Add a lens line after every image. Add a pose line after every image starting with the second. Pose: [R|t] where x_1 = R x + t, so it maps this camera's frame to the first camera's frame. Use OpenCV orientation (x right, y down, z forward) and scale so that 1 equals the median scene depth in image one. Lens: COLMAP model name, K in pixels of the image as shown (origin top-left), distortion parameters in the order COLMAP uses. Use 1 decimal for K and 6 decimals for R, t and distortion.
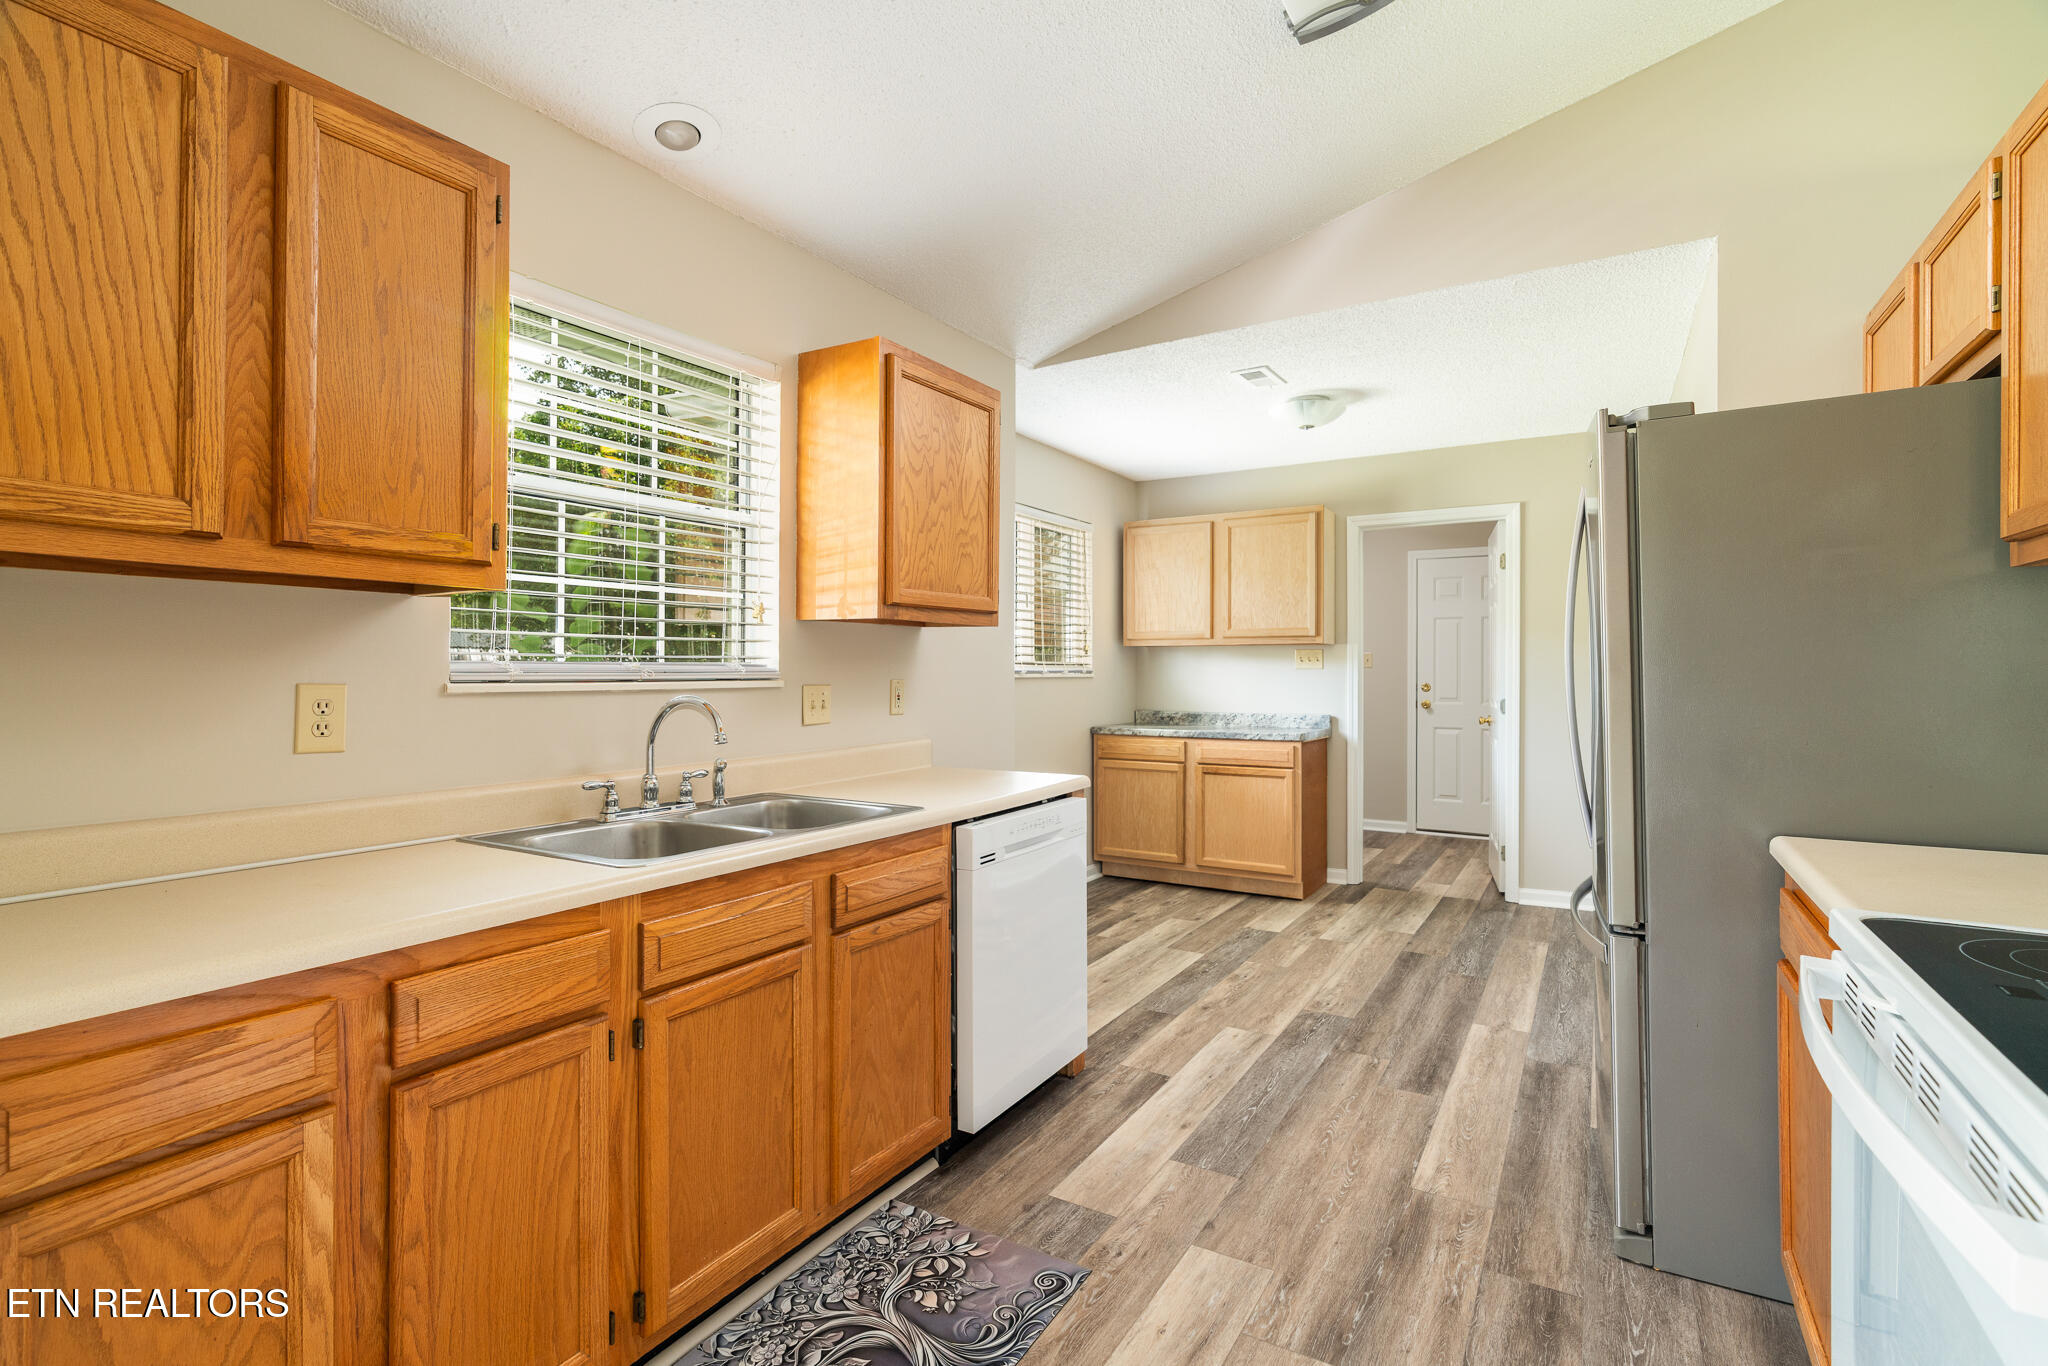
lens RADIAL K [[940.5, 0, 1016.5], [0, 940.5, 668.9], [0, 0, 1]] dist [-0.012810, 0.002857]
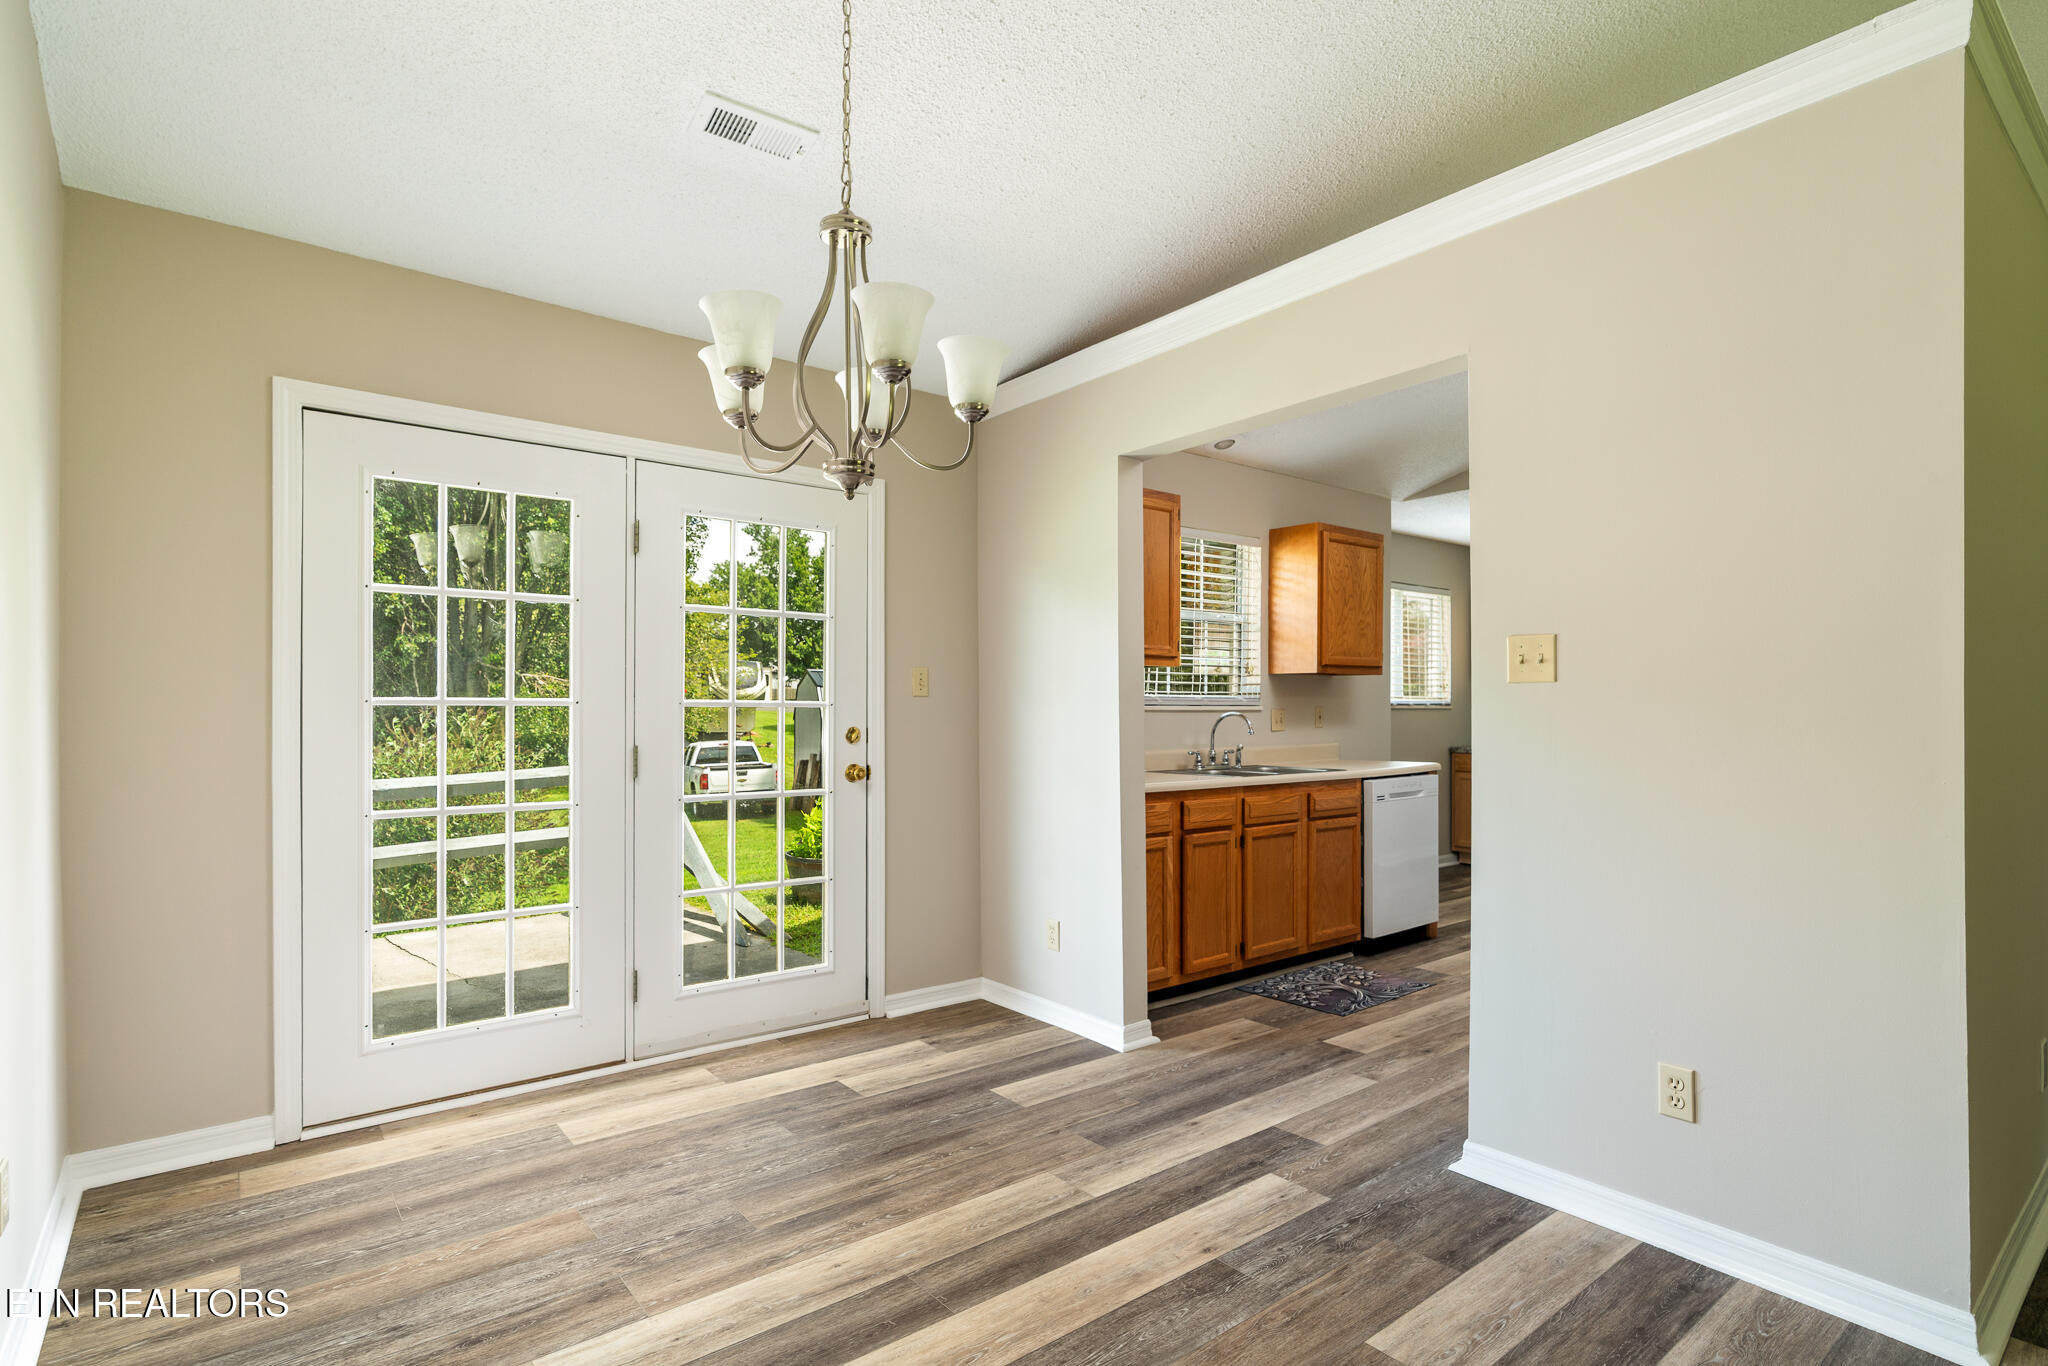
lens RADIAL K [[994.5, 0, 1025.4], [0, 994.5, 690.5], [0, 0, 1]] dist [-0.013485, 0.002695]
pose [[0.943291, -0.000485, -0.331967, -0.036446], [-0.003165, 0.999940, -0.010454, 0.004209], [0.331952, 0.010912, 0.943233, -1.015177]]
